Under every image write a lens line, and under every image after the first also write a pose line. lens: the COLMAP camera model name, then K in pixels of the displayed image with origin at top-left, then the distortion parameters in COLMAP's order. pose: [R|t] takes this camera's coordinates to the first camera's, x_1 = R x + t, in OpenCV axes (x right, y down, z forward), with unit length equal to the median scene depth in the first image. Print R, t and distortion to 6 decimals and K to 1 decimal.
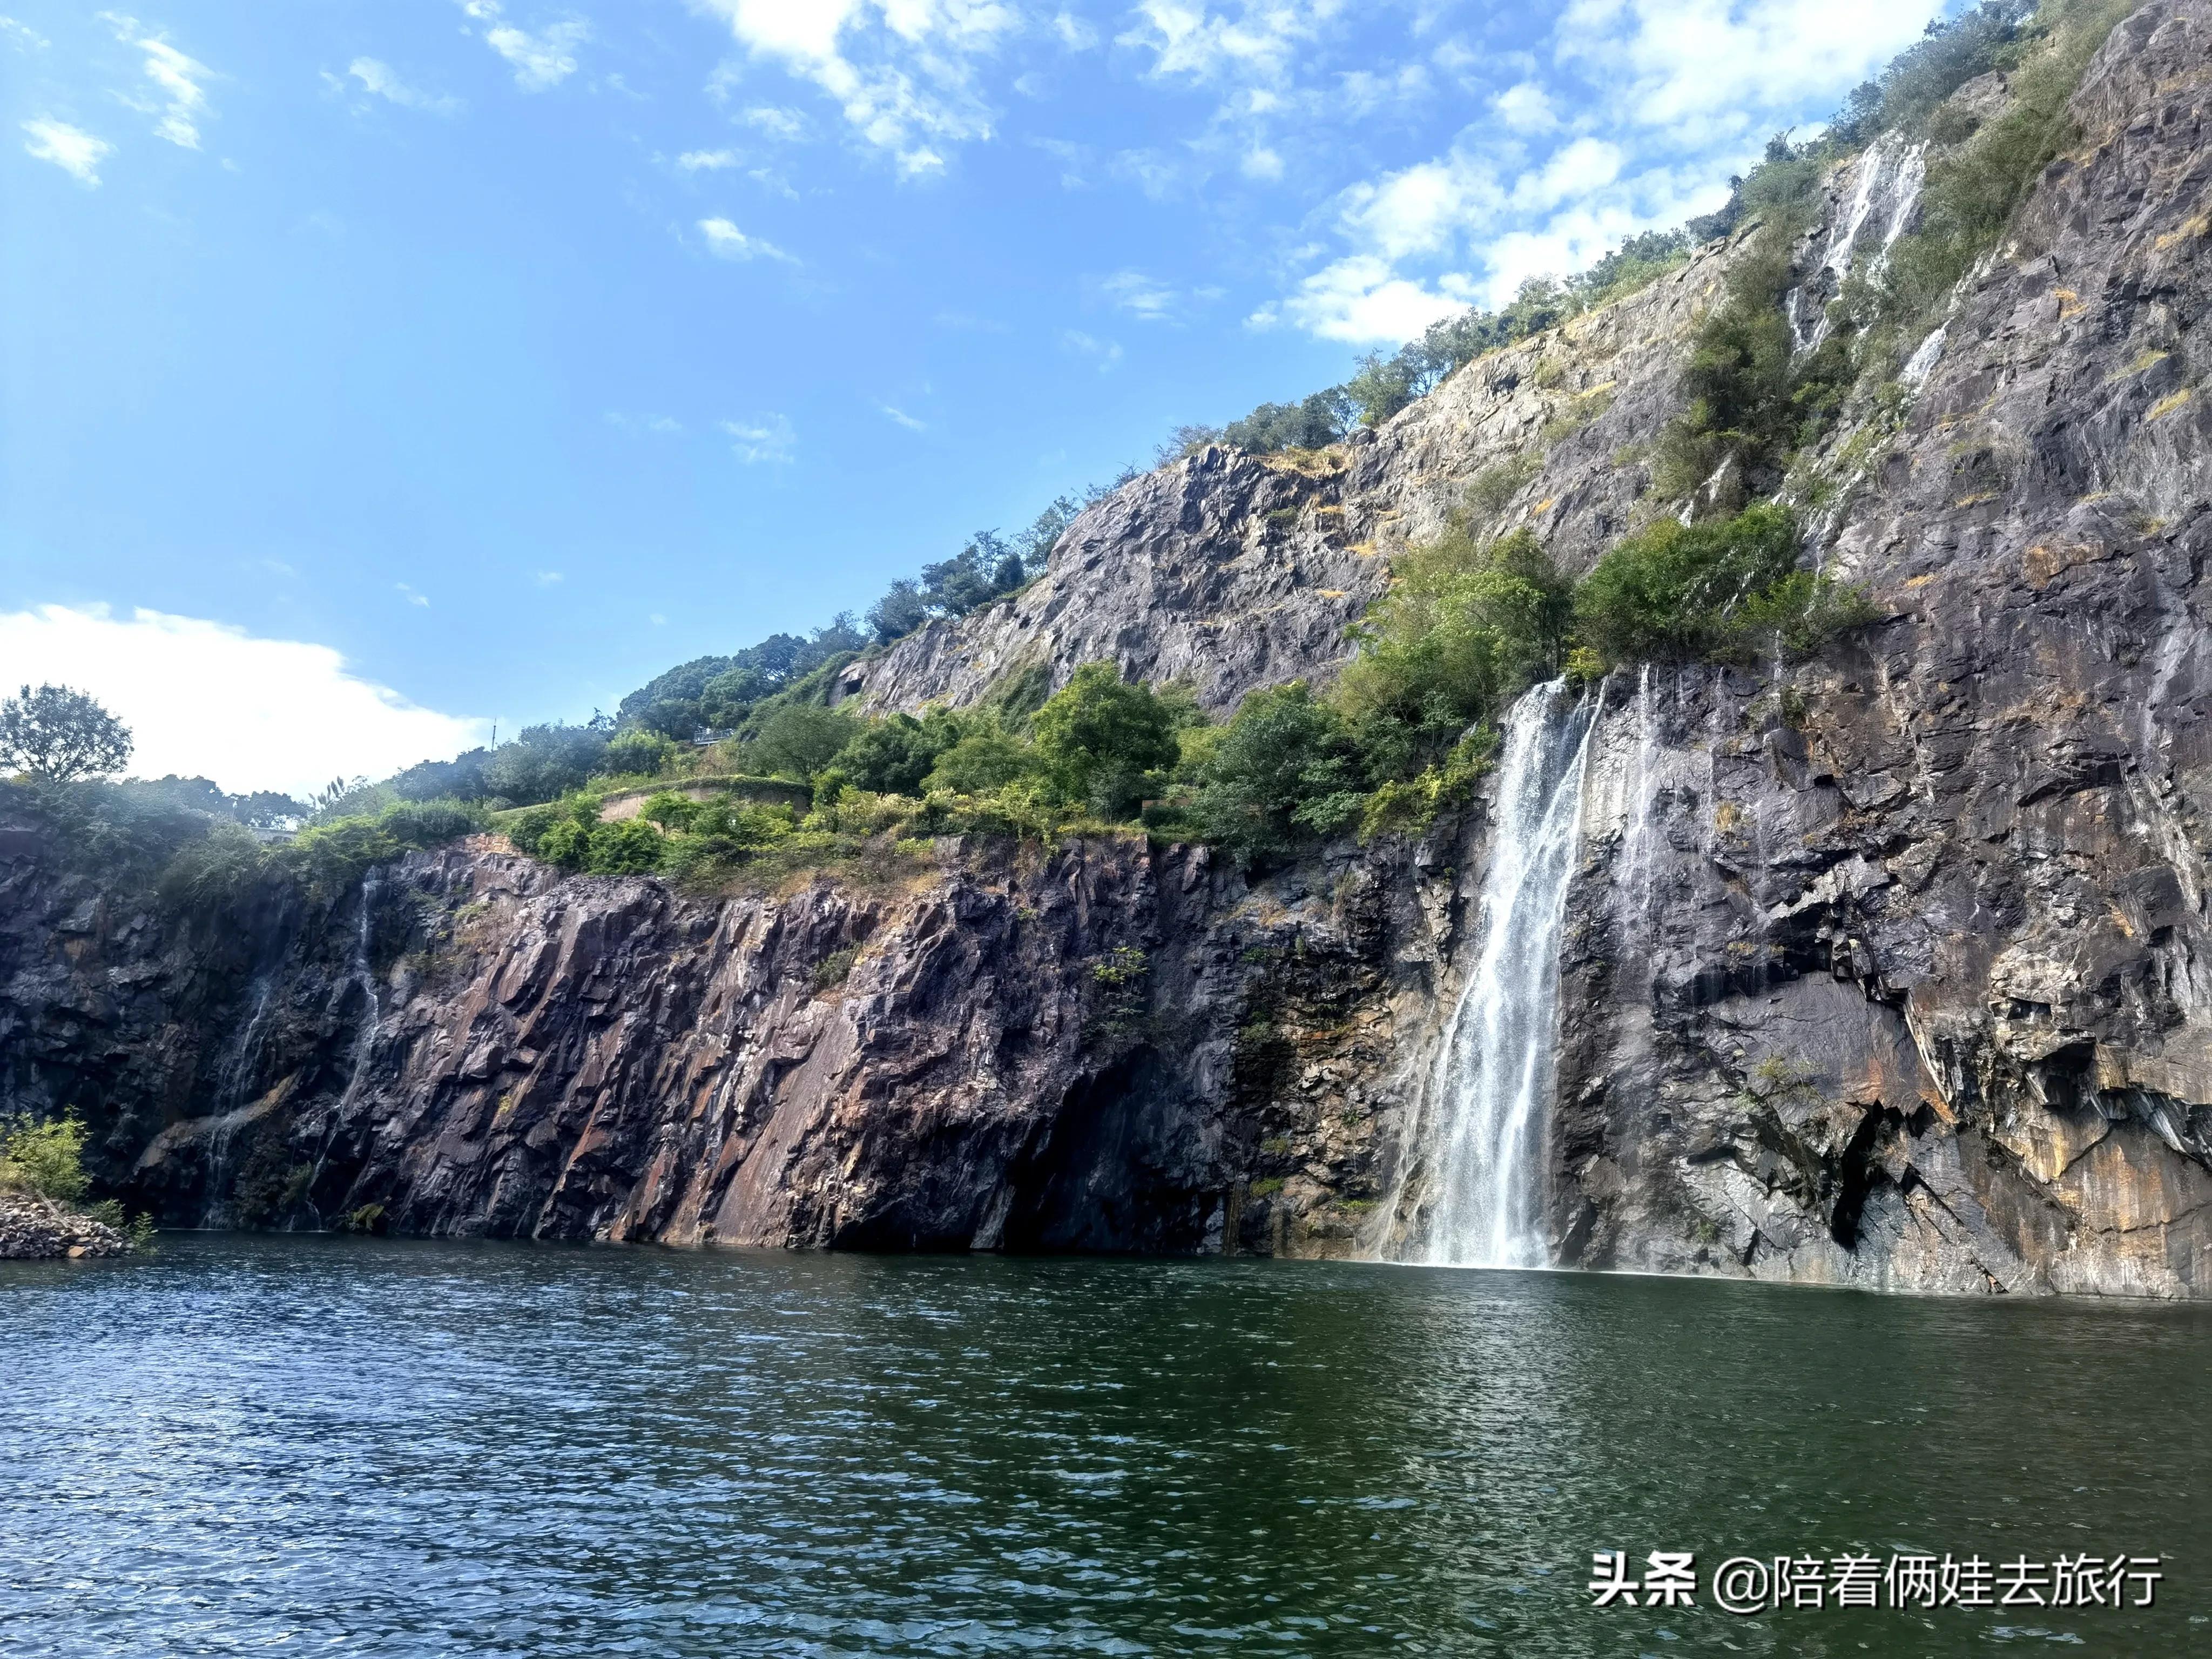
lens RADIAL K [[1920.9, 0, 1106.0], [0, 1920.9, 829.5], [0, 0, 1]] dist [0.085047, 0.005485]
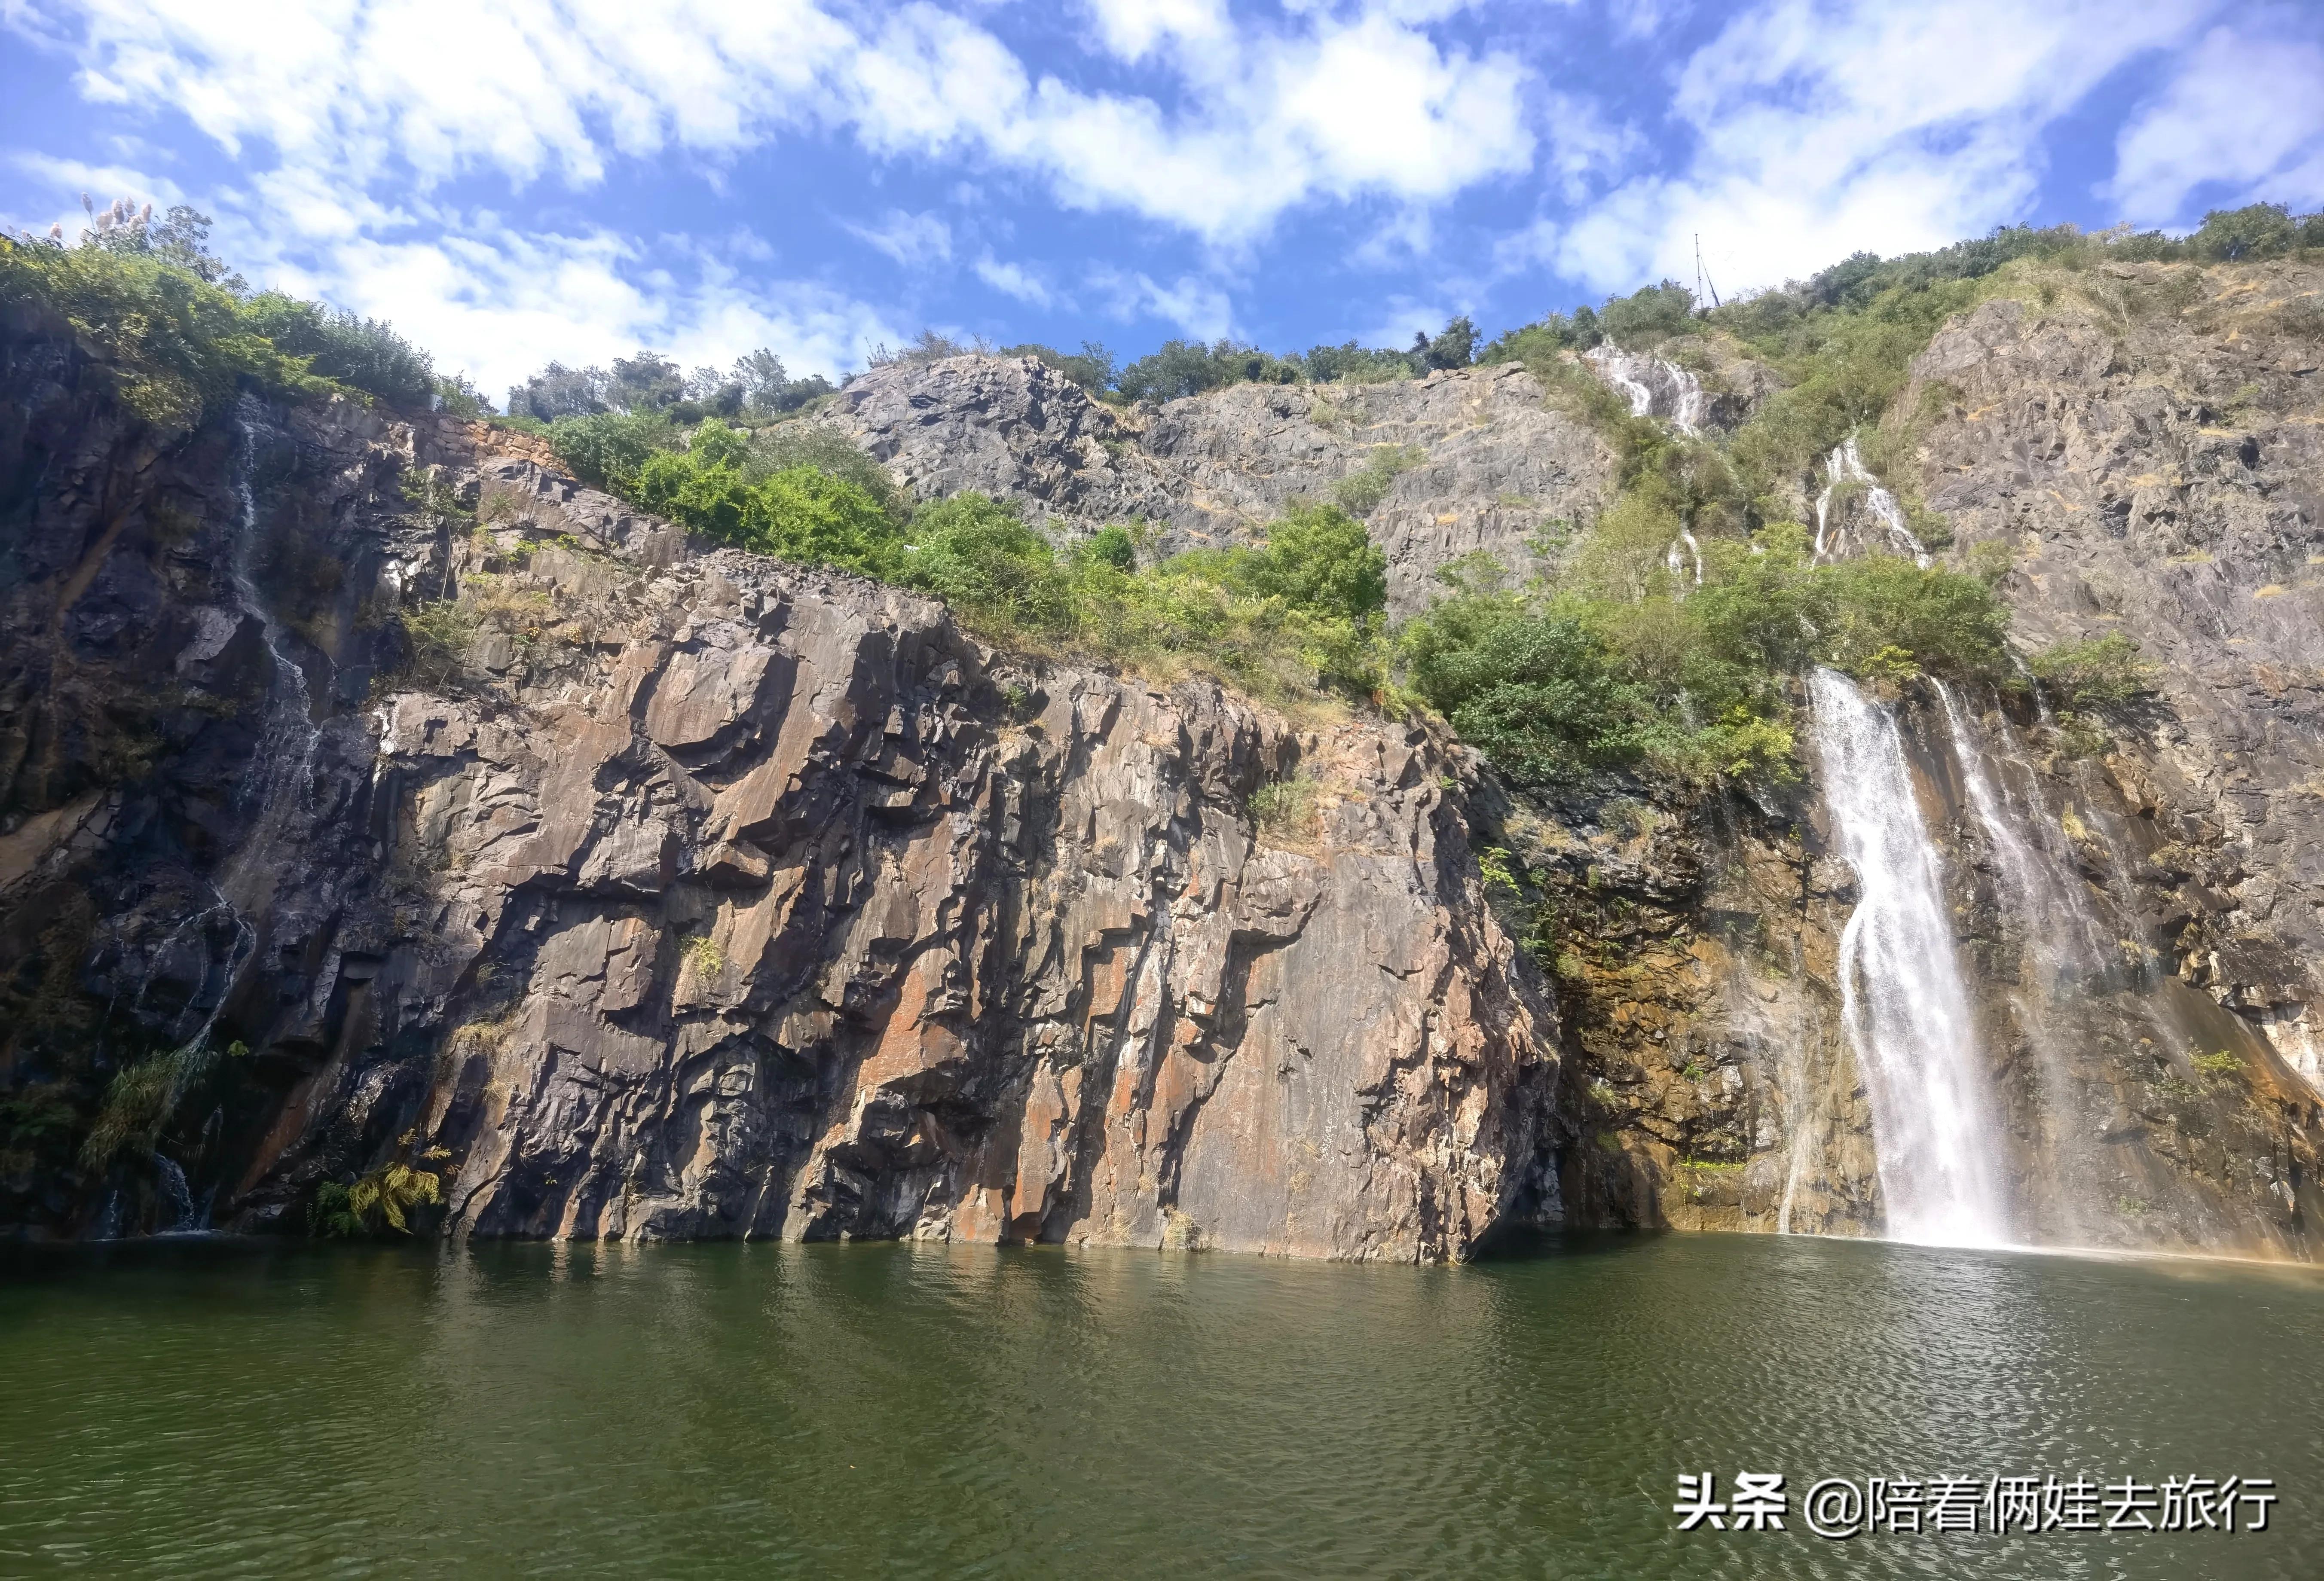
lens RADIAL K [[1232.5, 0, 1116.4], [0, 1232.5, 800.1], [0, 0, 1]] dist [-0.000709, 0.003072]
pose [[0.696992, 0.188166, 0.691951, -0.473209], [-0.173757, 0.980518, -0.091615, 0.118672], [-0.695709, -0.056377, 0.716108, 0.739391]]
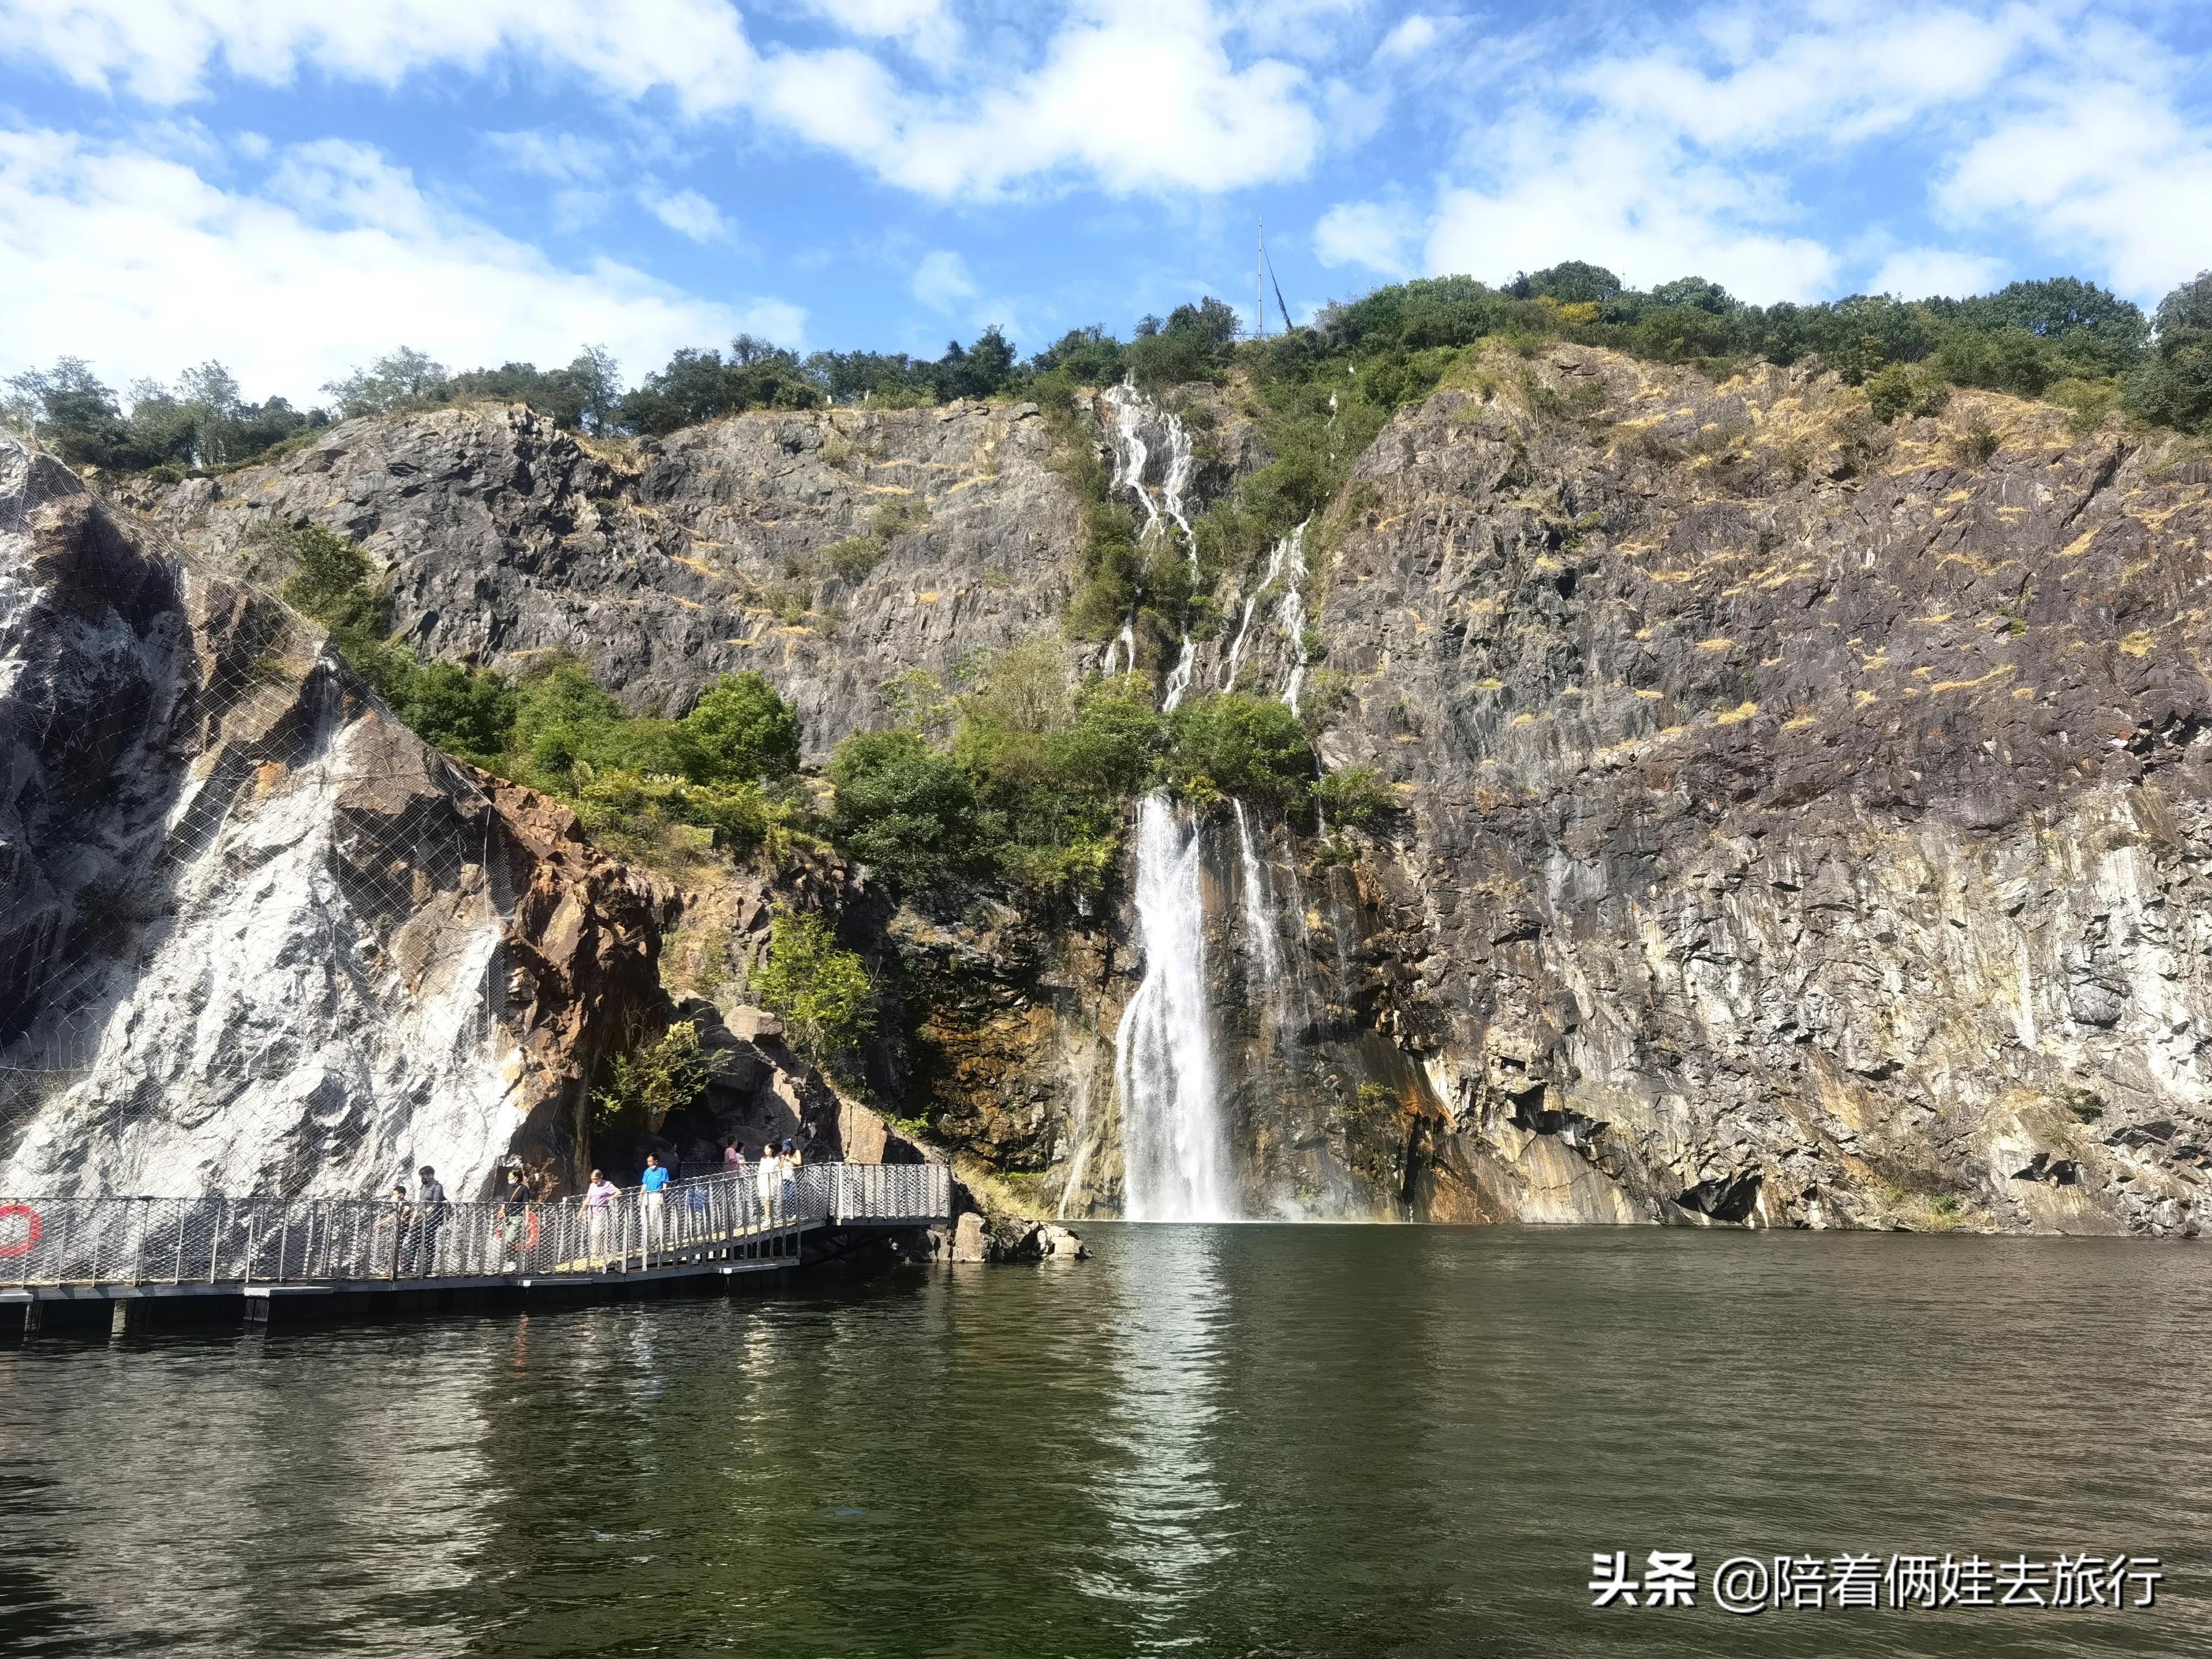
lens RADIAL K [[1920.9, 0, 1106.0], [0, 1920.9, 829.5], [0, 0, 1]] dist [0.085047, 0.005485]
pose [[0.552676, 0.131359, 0.822979, -0.855181], [-0.166321, 0.985020, -0.045529, 0.017156], [-0.816631, -0.111716, 0.566245, 0.244346]]
